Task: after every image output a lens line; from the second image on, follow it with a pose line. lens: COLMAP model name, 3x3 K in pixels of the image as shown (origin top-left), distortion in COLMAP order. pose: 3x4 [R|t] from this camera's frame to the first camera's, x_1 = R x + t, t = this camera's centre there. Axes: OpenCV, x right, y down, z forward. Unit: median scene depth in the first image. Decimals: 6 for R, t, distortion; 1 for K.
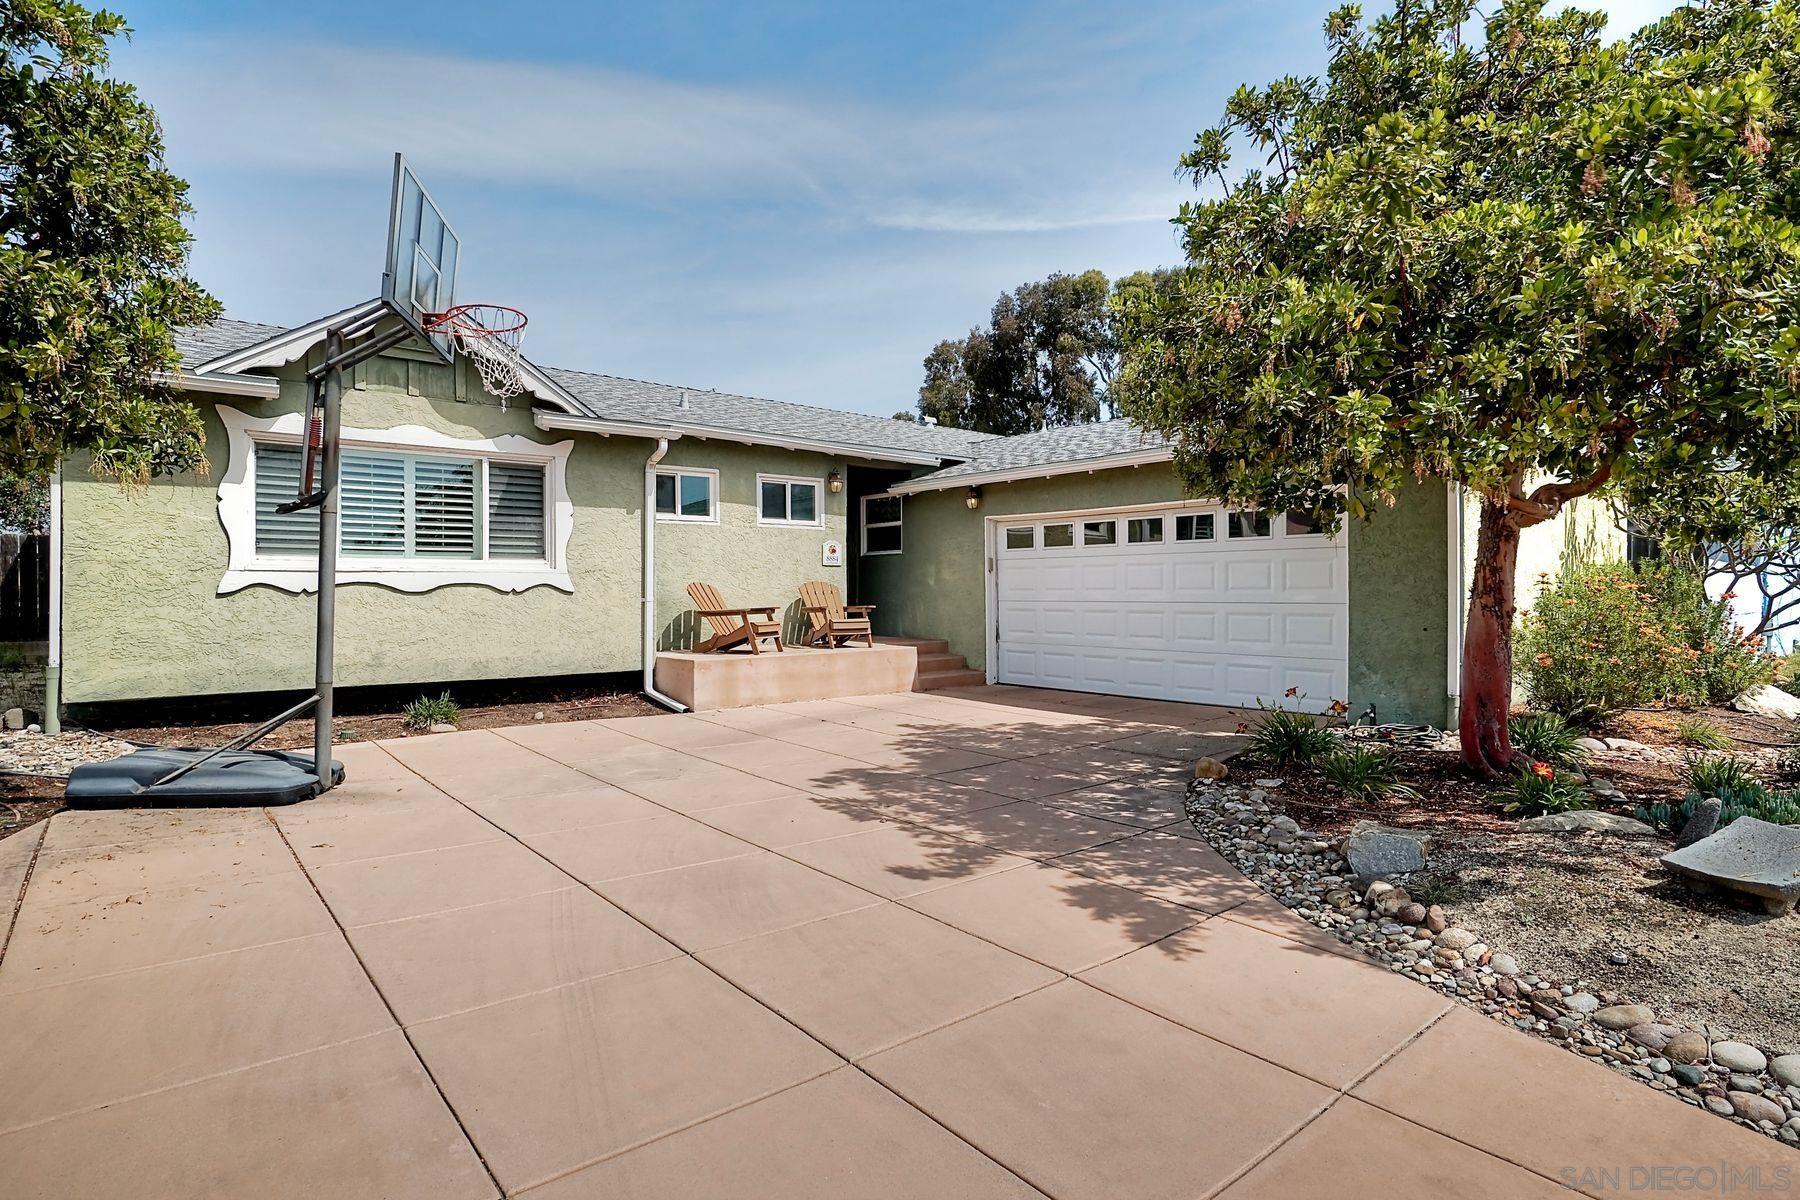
lens RADIAL K [[932.8, 0, 885.3], [0, 932.8, 587.3], [0, 0, 1]] dist [-0.048777, 0.029709]
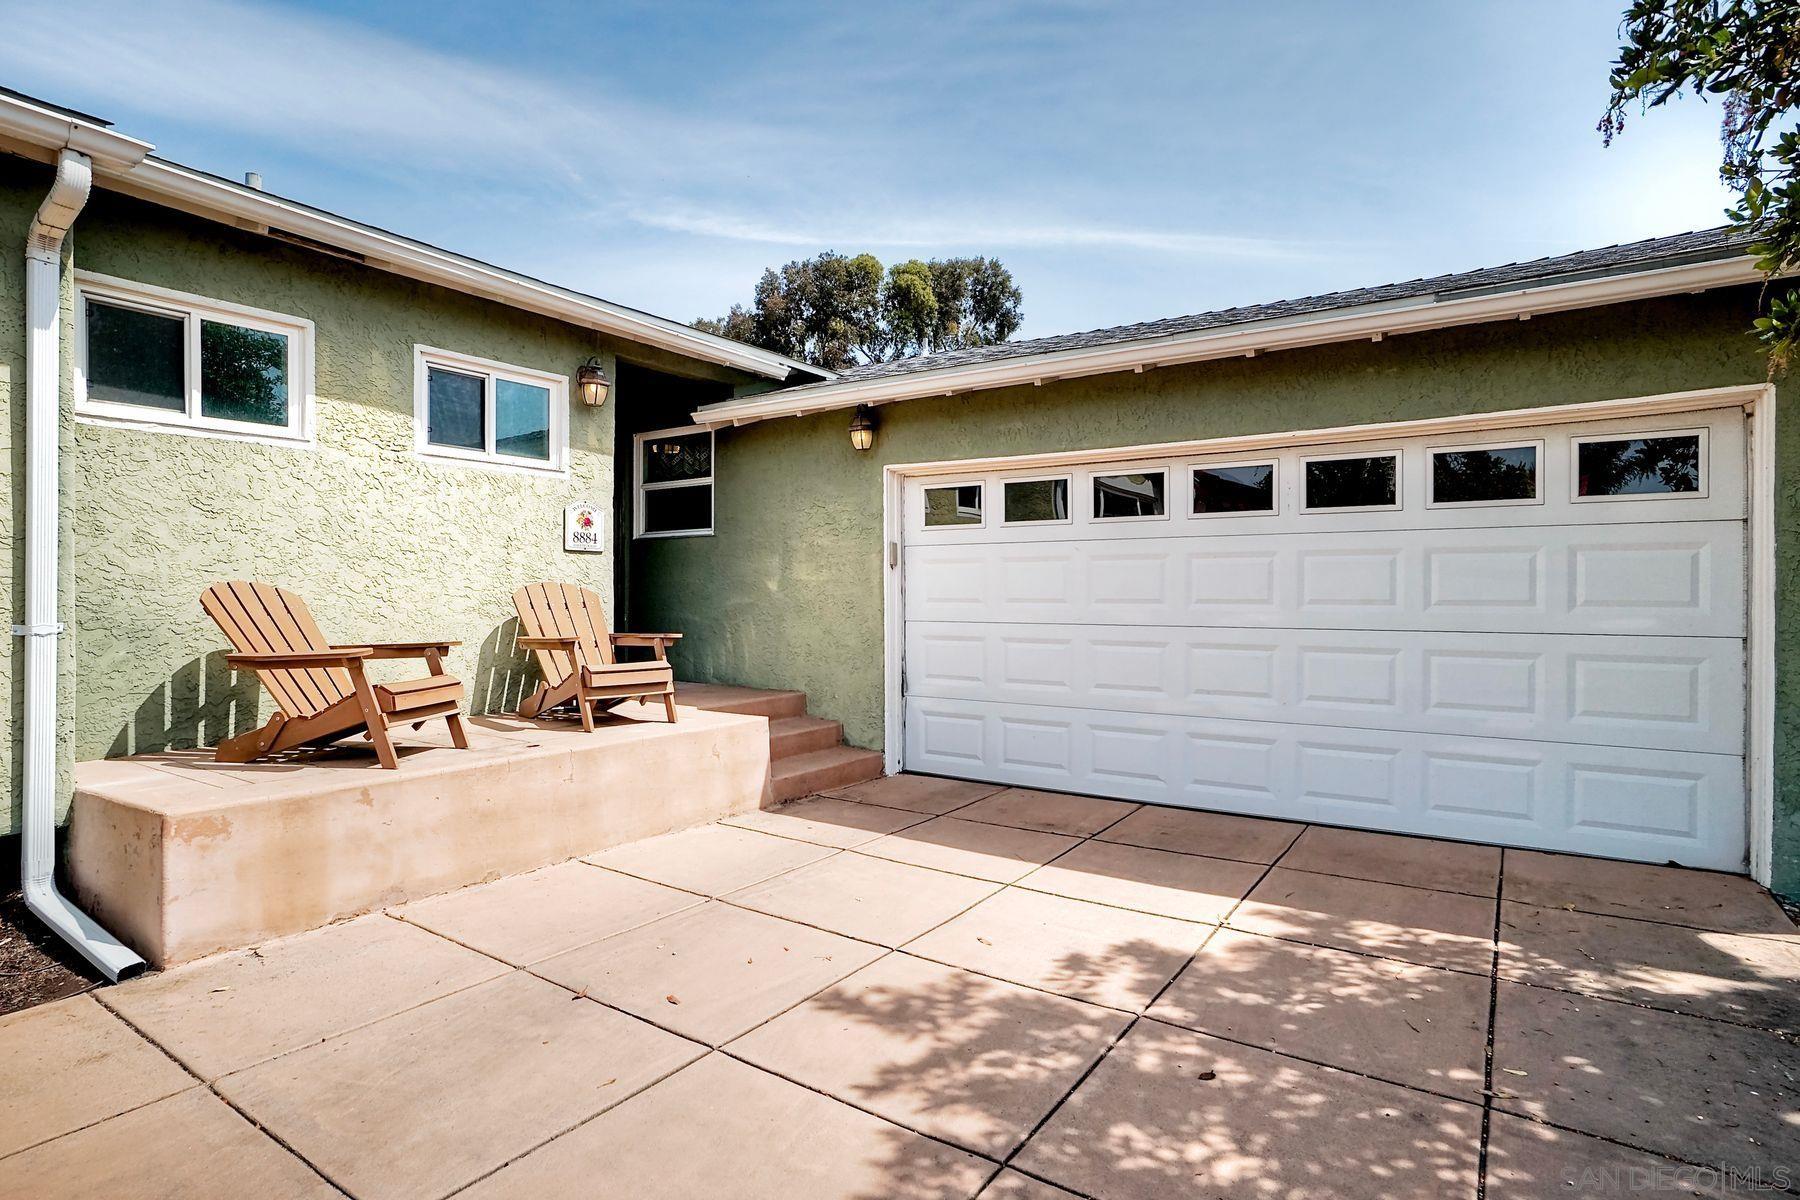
lens RADIAL K [[928.8, 0, 900.0], [0, 928.8, 600.0], [0, 0, 1]] dist [-0.035708, 0.018923]
pose [[0.957995, 0.004117, 0.286756, -0.043390], [-0.005986, 0.999966, 0.005639, -0.001168], [-0.286723, -0.007119, 0.957987, 0.553946]]
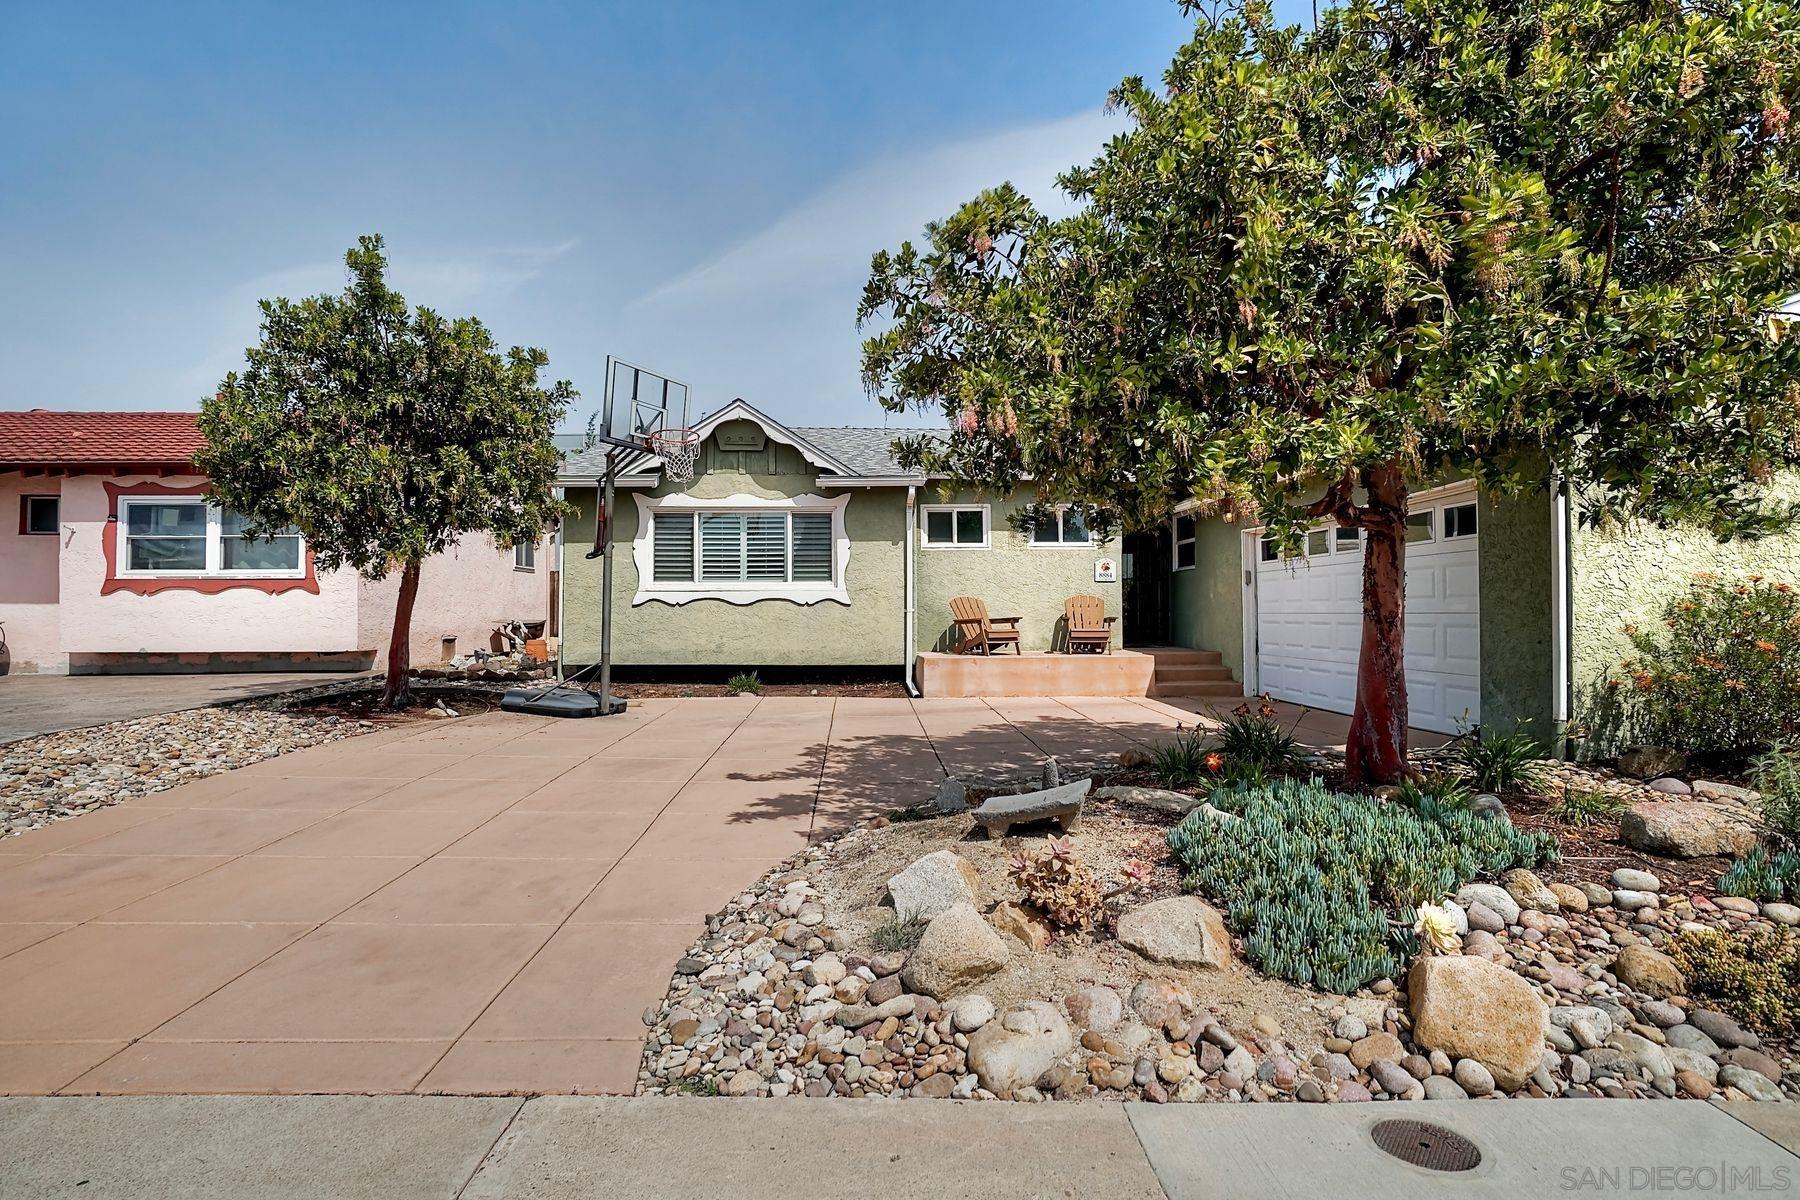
lens RADIAL K [[936.3, 0, 853.6], [0, 936.3, 592.7], [0, 0, 1]] dist [-0.026590, 0.000270]
pose [[0.771775, -0.012372, -0.635776, 0.487289], [0.001733, 0.999848, -0.017352, 0.010400], [0.635894, 0.012290, 0.771679, -0.050846]]
